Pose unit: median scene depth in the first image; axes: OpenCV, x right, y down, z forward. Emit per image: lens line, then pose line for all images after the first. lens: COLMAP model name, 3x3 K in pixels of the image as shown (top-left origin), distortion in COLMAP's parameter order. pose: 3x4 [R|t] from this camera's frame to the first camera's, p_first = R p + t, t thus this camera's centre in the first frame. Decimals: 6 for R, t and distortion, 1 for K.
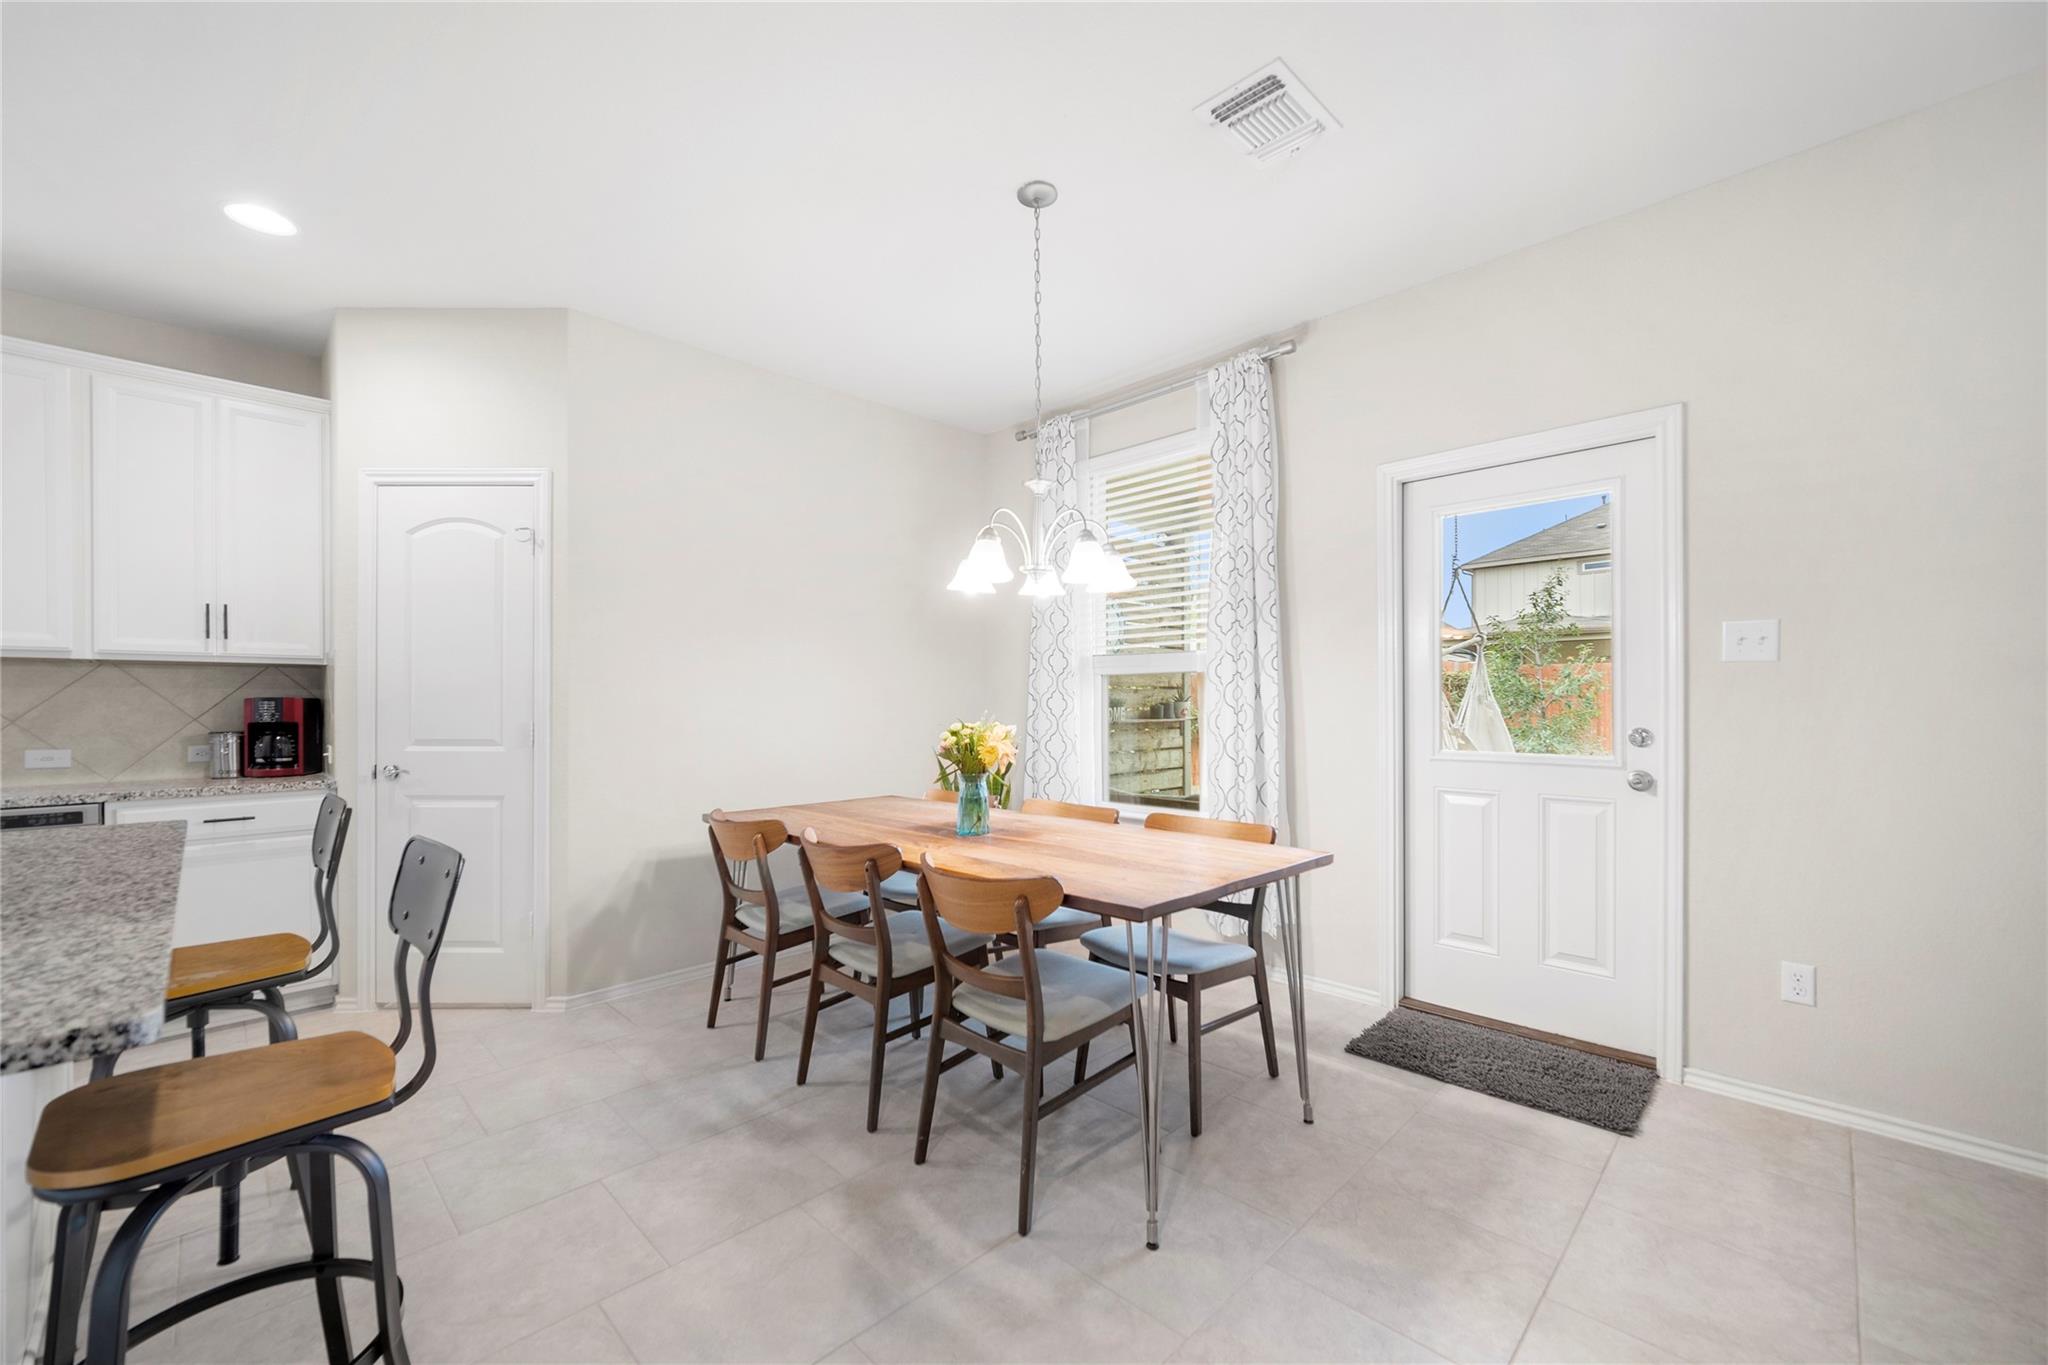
lens RADIAL K [[813.8, 0, 1014.1], [0, 813.8, 701.4], [0, 0, 1]] dist [-0.002119, -0.000160]
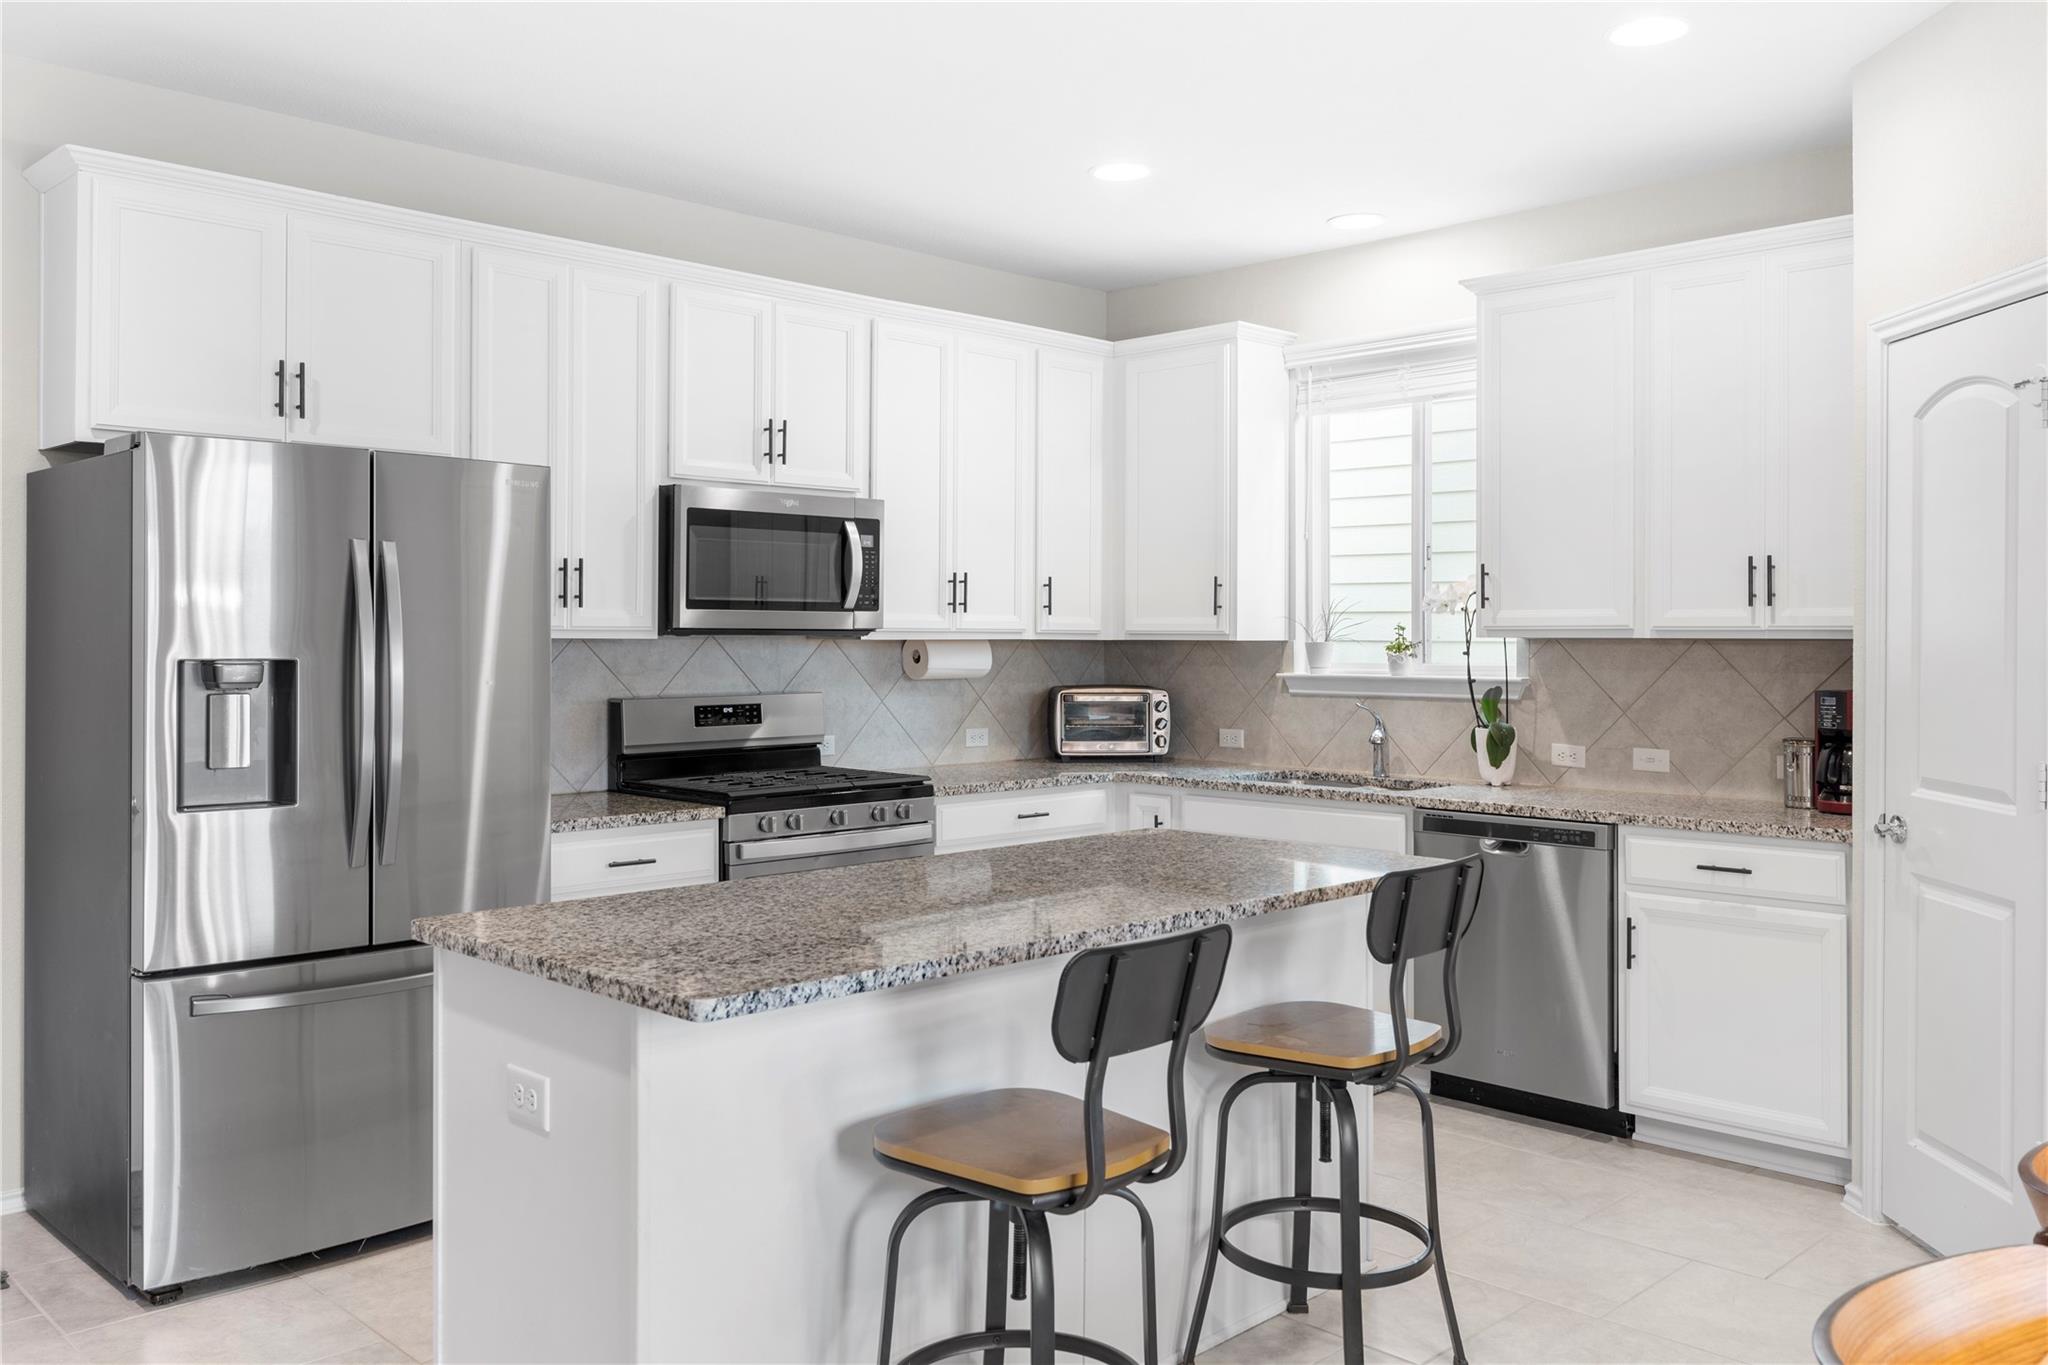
lens RADIAL K [[1638.7, 0, 1032.5], [0, 1638.7, 612.2], [0, 0, 1]] dist [0.003105, -0.016078]
pose [[0.000812, -0.009472, -0.999955, 0.413051], [0.000894, 0.999955, -0.009472, -0.058681], [0.999999, -0.000887, 0.000821, 0.375576]]
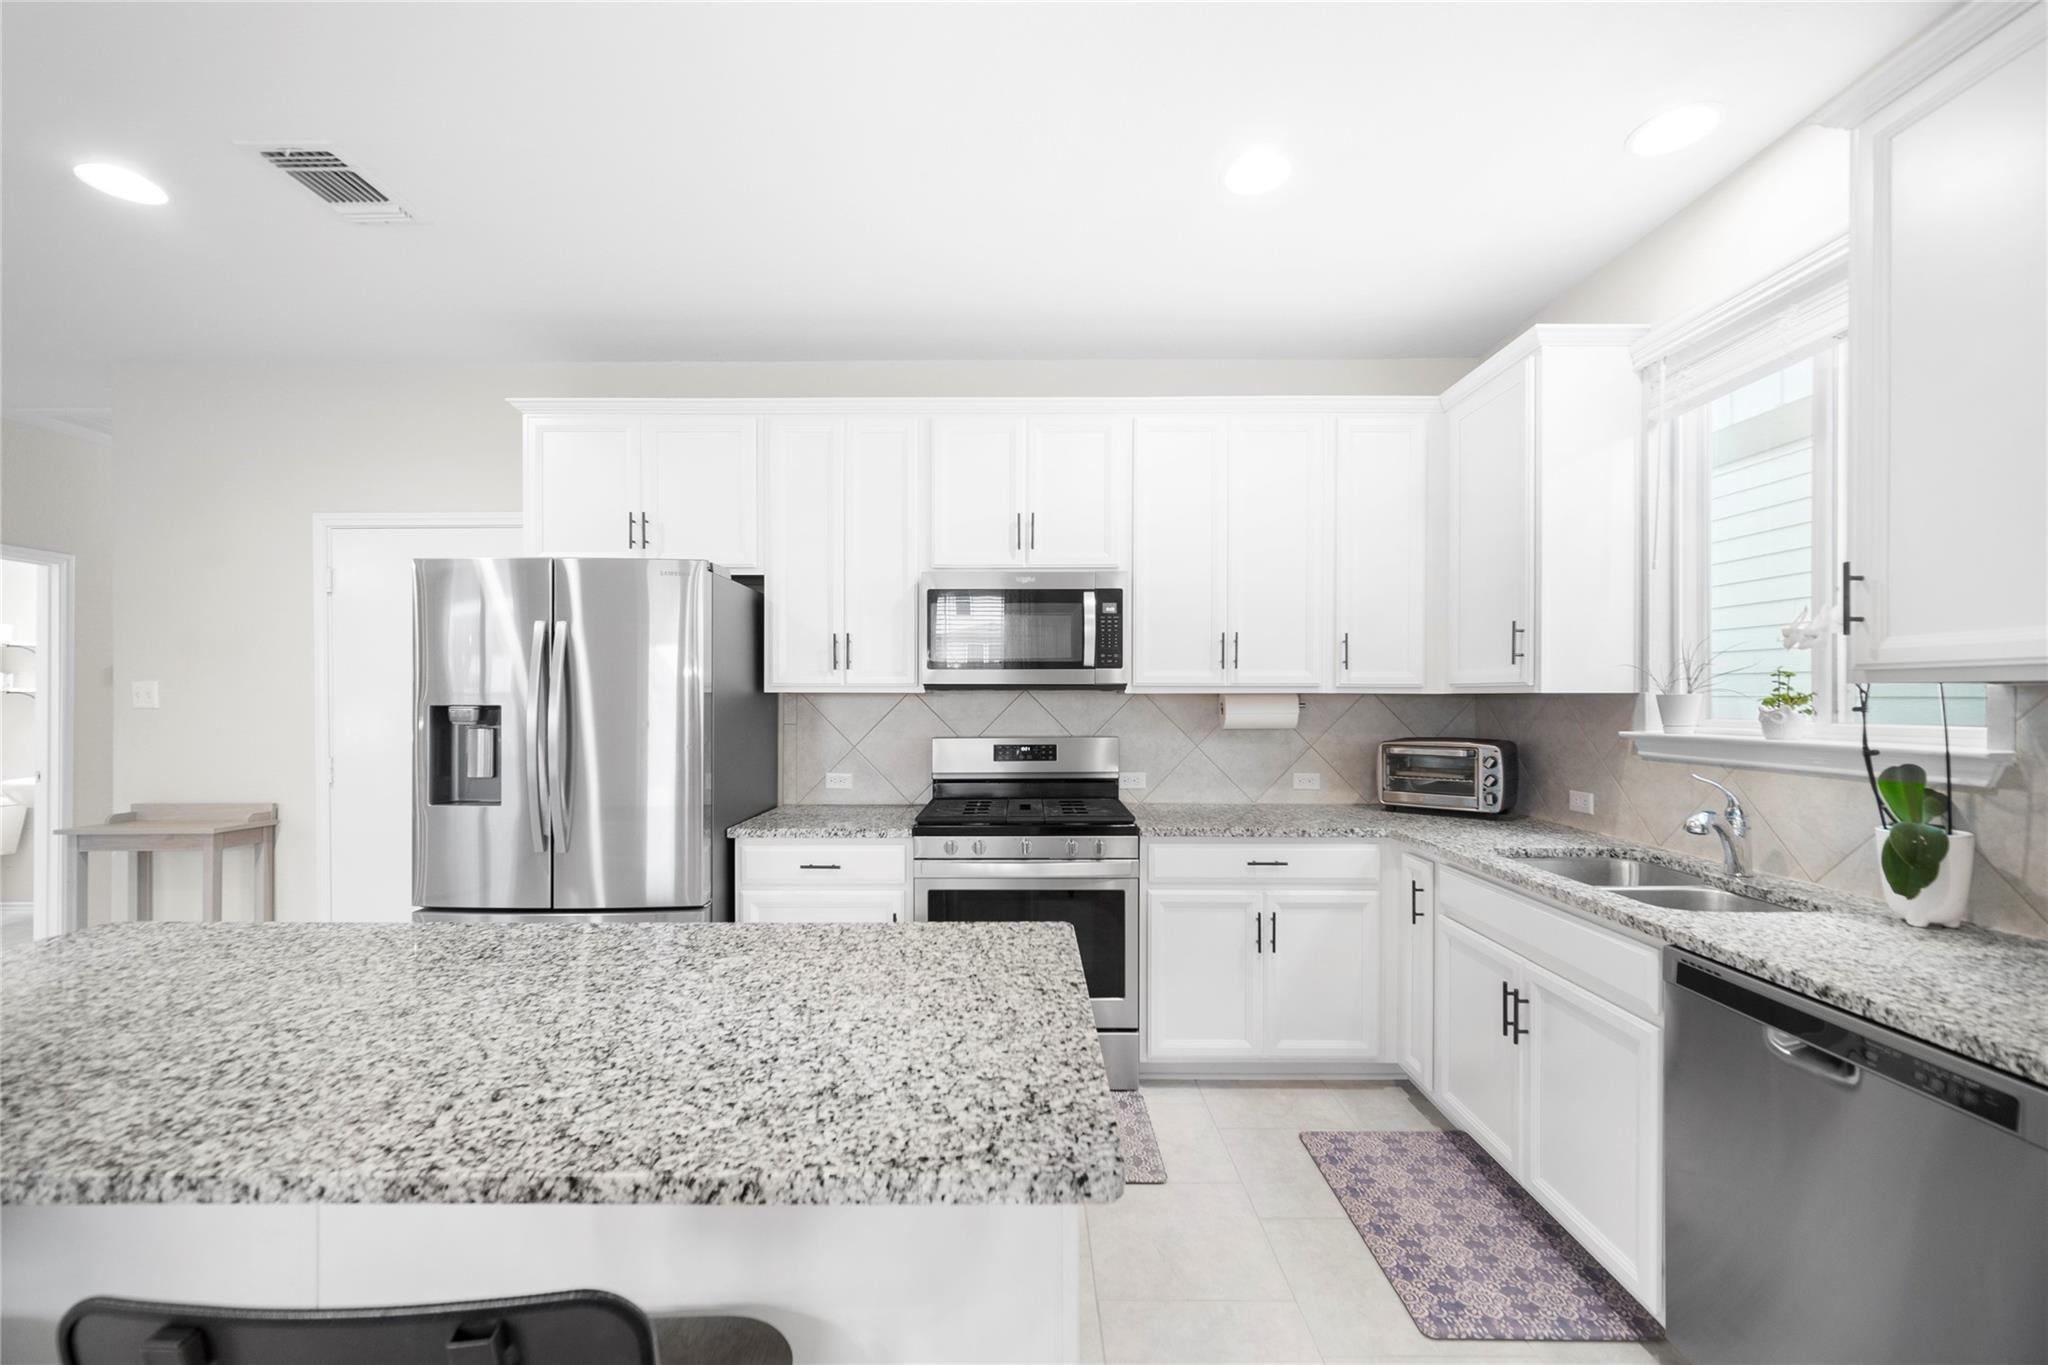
lens RADIAL K [[813.8, 0, 1025.9], [0, 813.8, 699.6], [0, 0, 1]] dist [-0.002119, -0.000160]
pose [[-0.709581, 0.006475, -0.704595, -0.486017], [0.005932, 0.999977, 0.003215, -0.043416], [0.704599, -0.001898, -0.709603, 0.806982]]
